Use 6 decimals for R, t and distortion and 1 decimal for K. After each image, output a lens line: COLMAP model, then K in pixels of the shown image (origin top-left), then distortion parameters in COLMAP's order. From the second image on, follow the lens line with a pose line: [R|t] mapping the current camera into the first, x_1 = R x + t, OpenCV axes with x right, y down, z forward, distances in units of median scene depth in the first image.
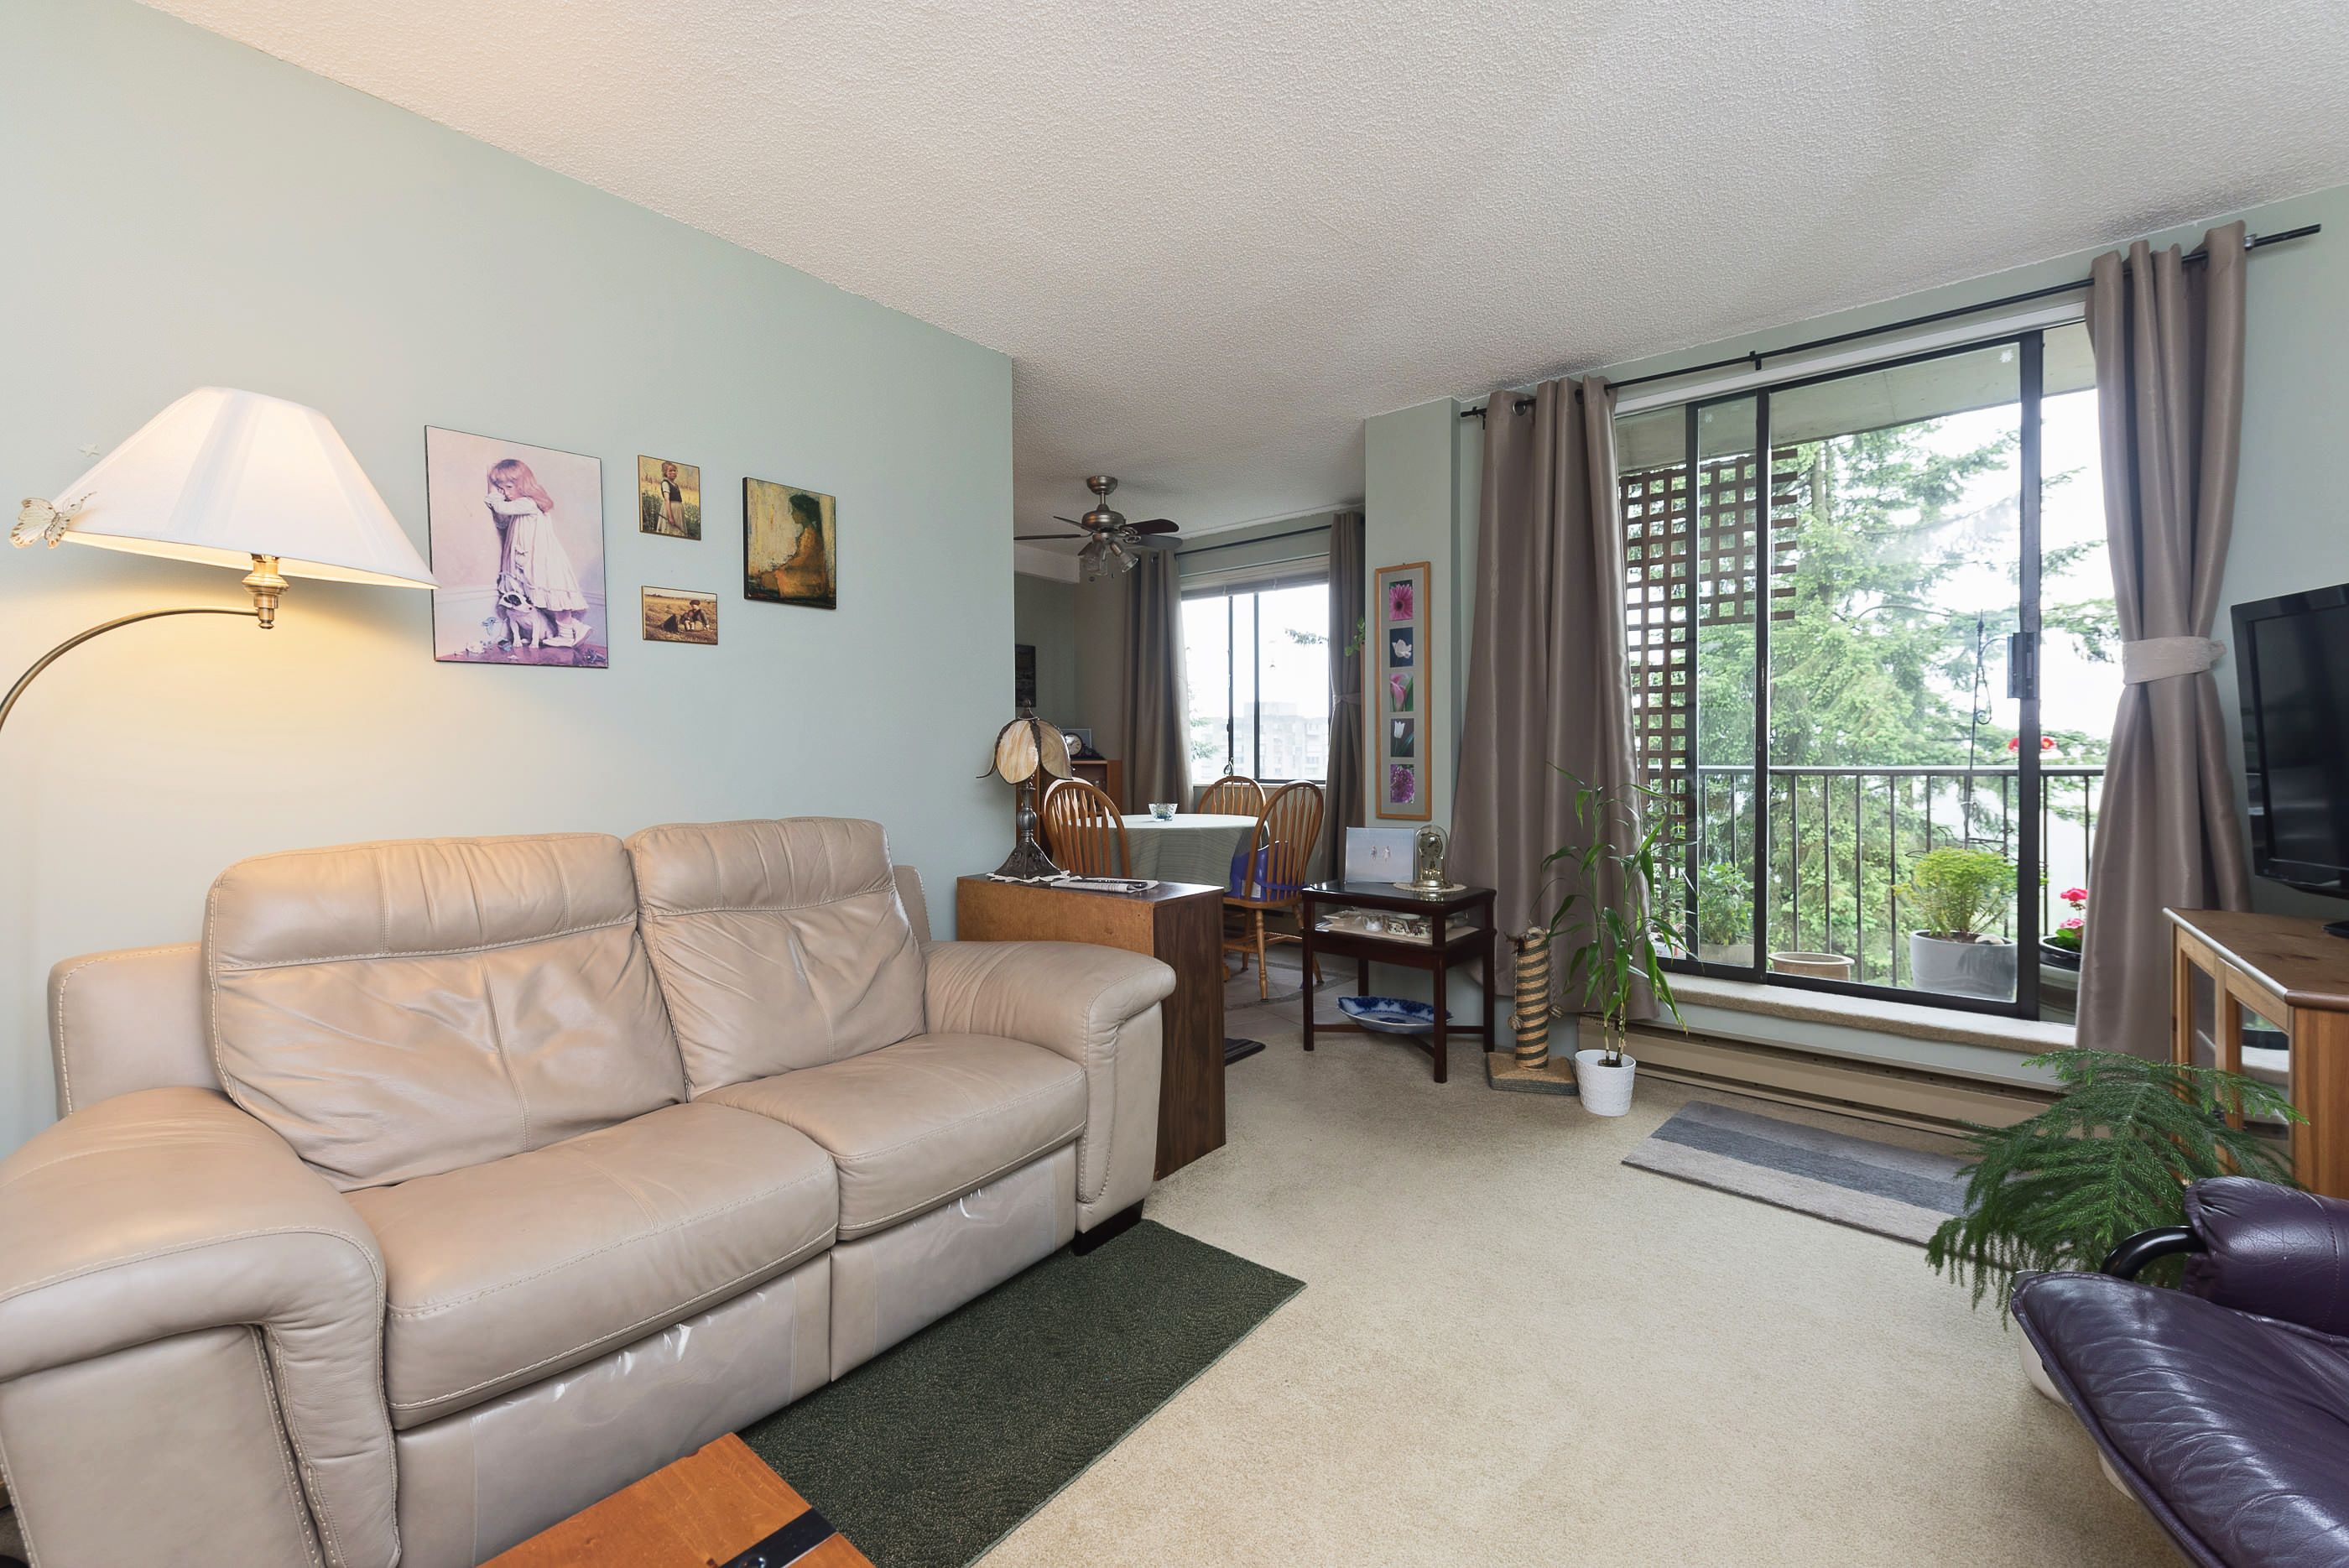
lens RADIAL K [[964.3, 0, 1220.3], [0, 964.3, 760.8], [0, 0, 1]] dist [-0.002647, -0.001530]
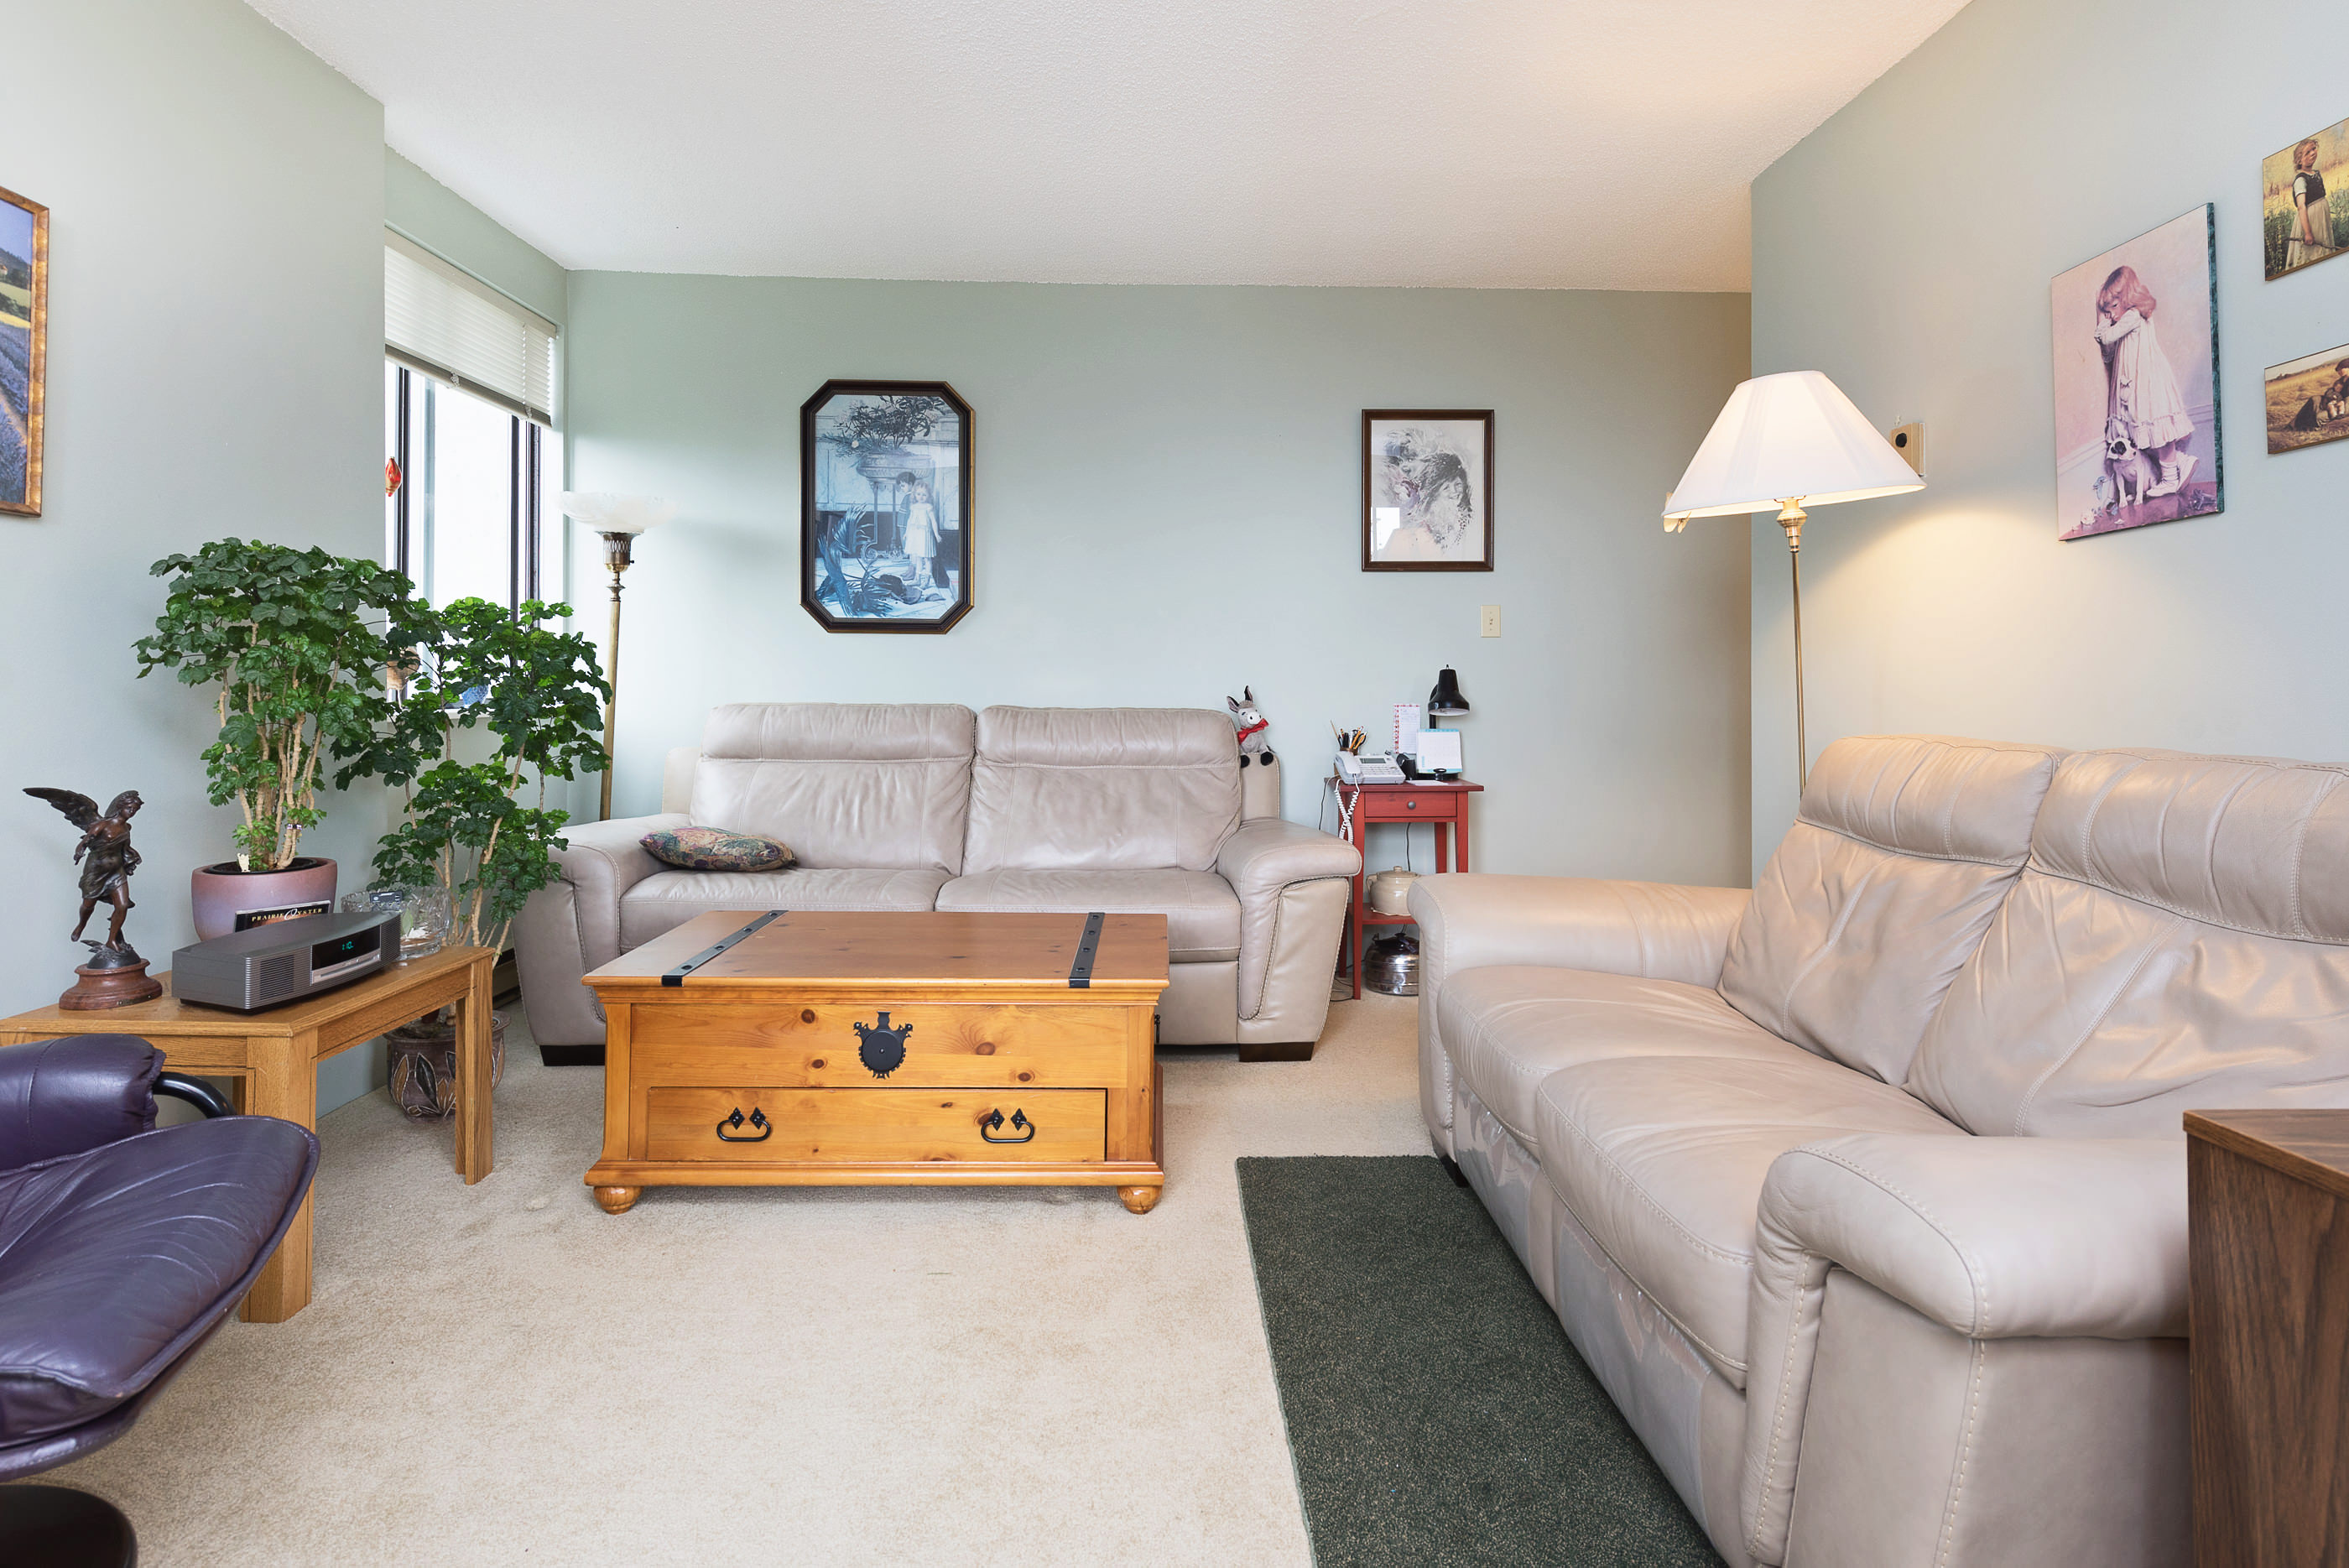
lens RADIAL K [[1183.7, 0, 1173.7], [0, 1183.7, 674.0], [0, 0, 1]] dist [0.009339, -0.006200]
pose [[-0.773455, -0.003997, -0.633839, 0.386246], [-0.004293, 0.999990, -0.001067, 0.016313], [0.633837, 0.001896, -0.773464, 1.048165]]
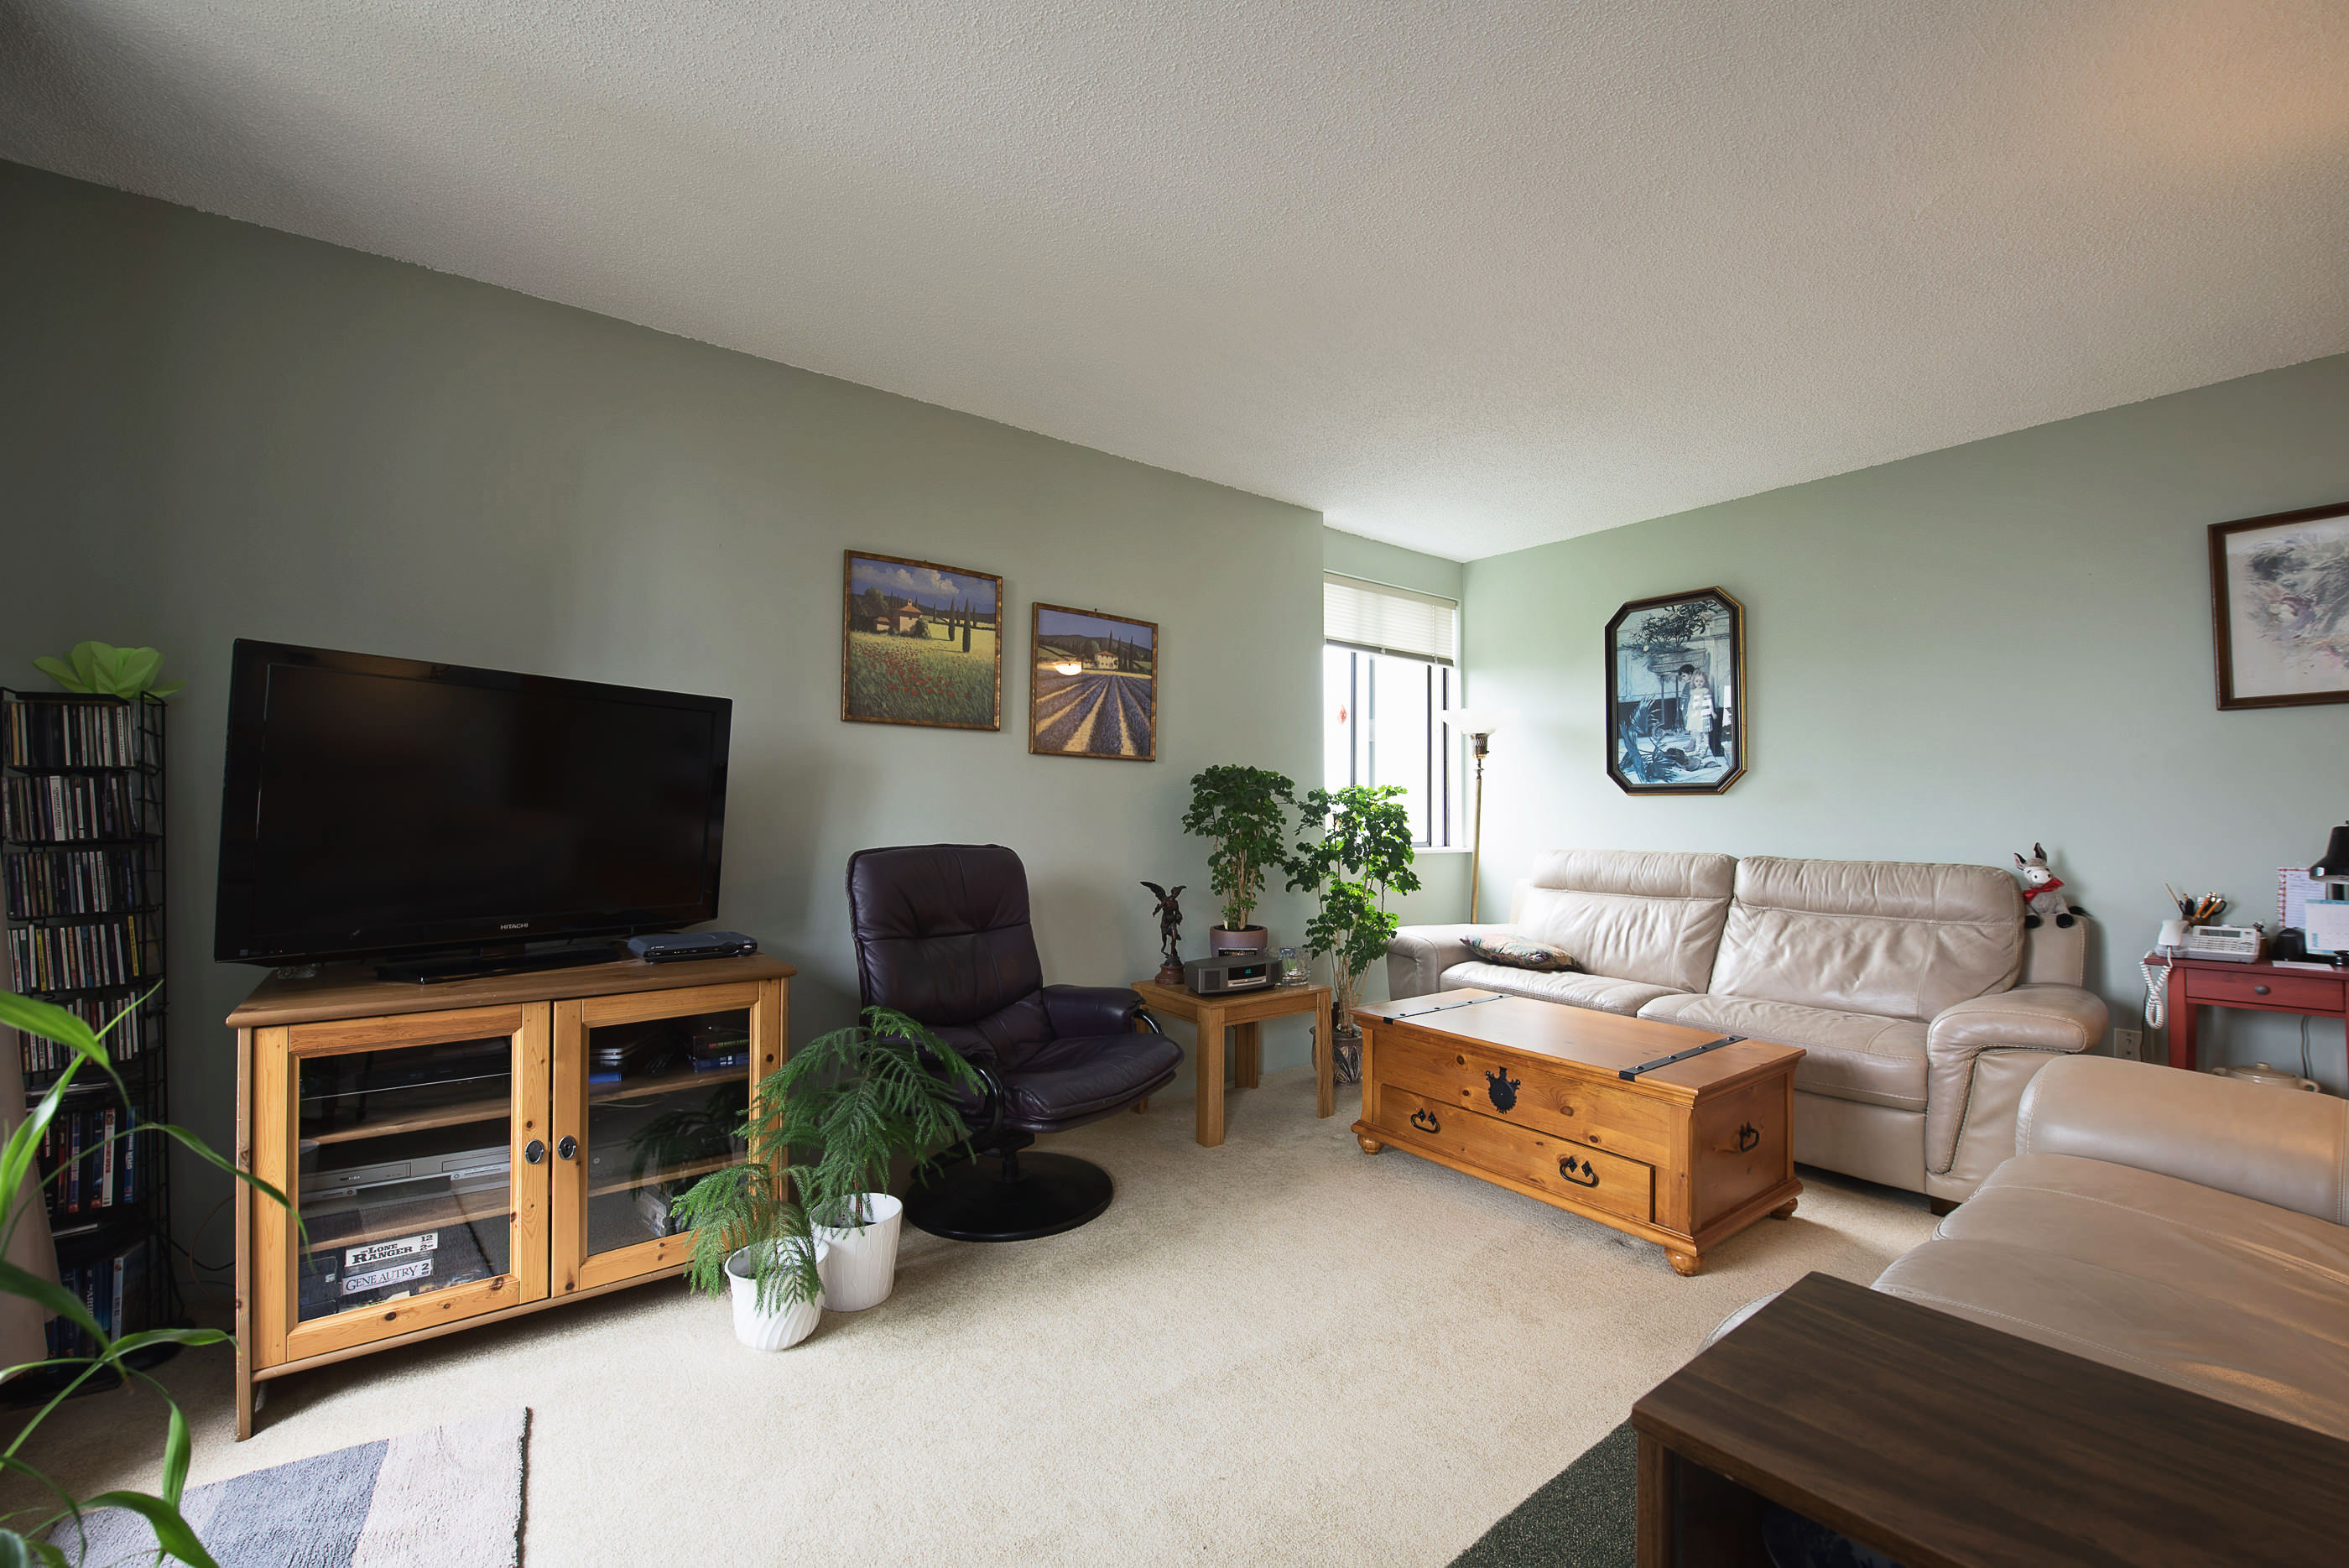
lens RADIAL K [[964.3, 0, 1198.3], [0, 964.3, 778.9], [0, 0, 1]] dist [-0.002647, -0.001530]
pose [[-0.967531, 0.009535, 0.252573, 0.030531], [0.000370, 0.999341, -0.036310, -0.007777], [-0.252753, -0.035038, -0.966896, 1.348018]]
